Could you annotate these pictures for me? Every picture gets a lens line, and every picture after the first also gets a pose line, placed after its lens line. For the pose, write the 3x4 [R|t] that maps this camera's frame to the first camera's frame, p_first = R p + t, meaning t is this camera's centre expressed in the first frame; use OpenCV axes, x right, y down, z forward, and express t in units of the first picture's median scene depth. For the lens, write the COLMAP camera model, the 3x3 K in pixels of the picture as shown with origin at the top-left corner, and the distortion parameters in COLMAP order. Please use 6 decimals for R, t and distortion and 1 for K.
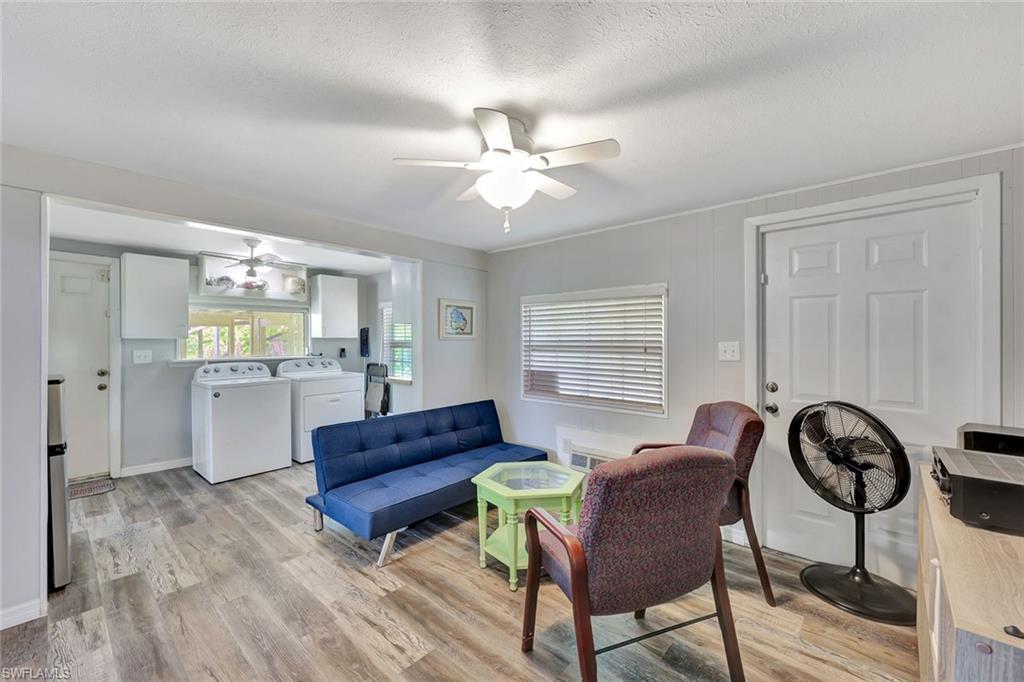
lens RADIAL K [[411.7, 0, 510.4], [0, 411.7, 339.8], [0, 0, 1]] dist [-0.011165, 0.000186]
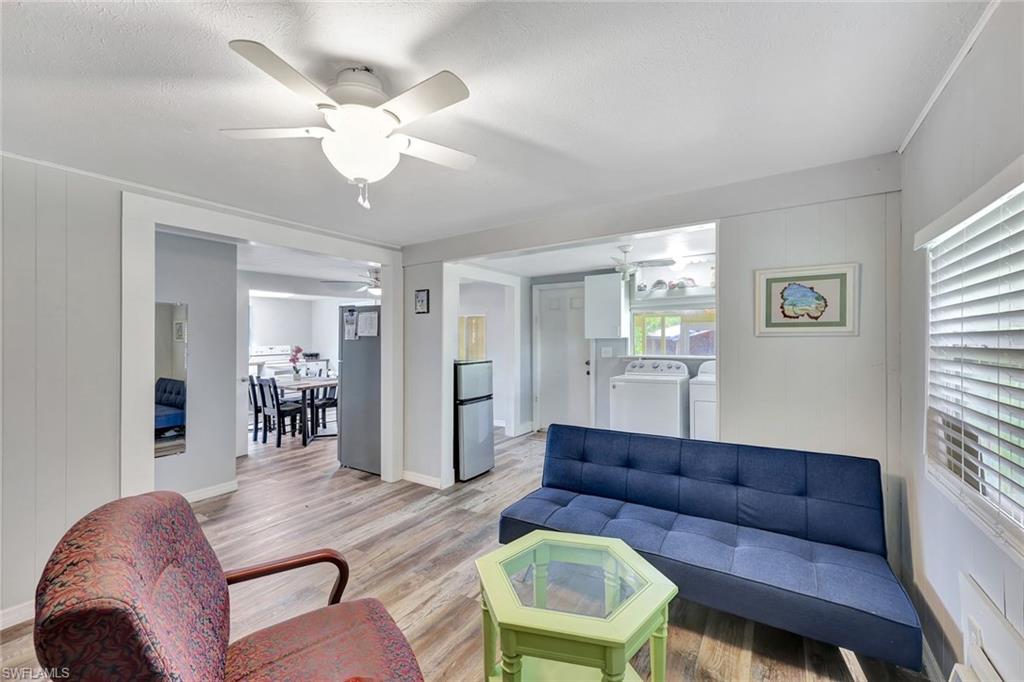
lens RADIAL K [[411.7, 0, 510.4], [0, 411.7, 339.8], [0, 0, 1]] dist [-0.011165, 0.000186]
pose [[0.145833, -0.004752, -0.989298, 0.534179], [0.004360, 0.999982, -0.004160, 0.008505], [0.989300, -0.003707, 0.145851, 0.748152]]
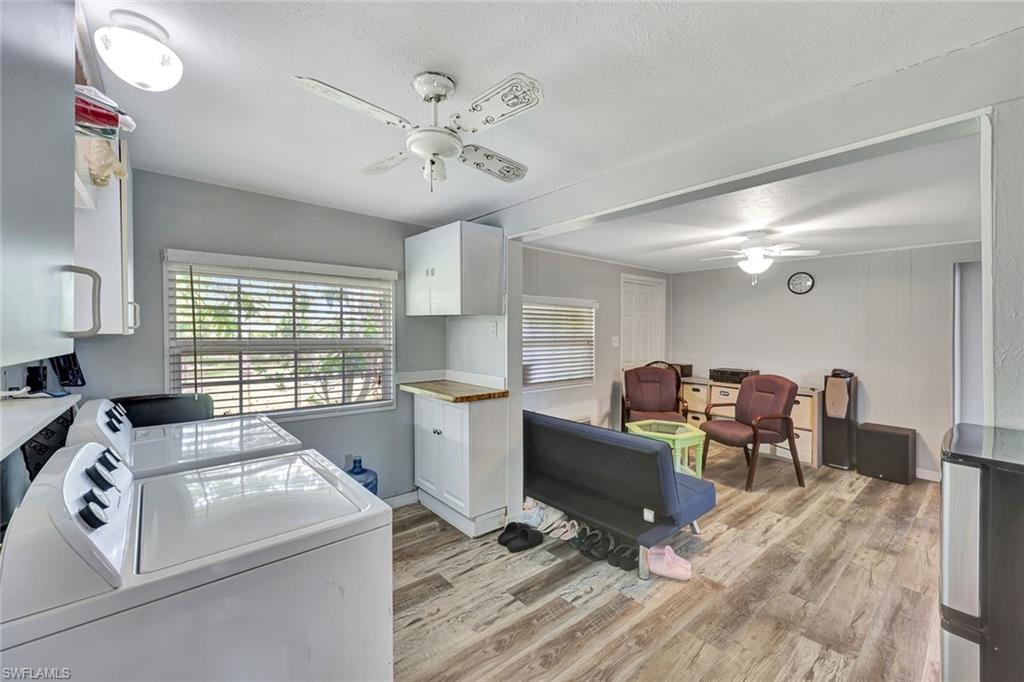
lens RADIAL K [[411.7, 0, 510.4], [0, 411.7, 339.8], [0, 0, 1]] dist [-0.011165, 0.000186]
pose [[0.140784, -0.005423, 0.990025, -1.347936], [-0.001121, 0.999983, 0.005637, 0.002857], [-0.990040, -0.001904, 0.140776, 1.199519]]
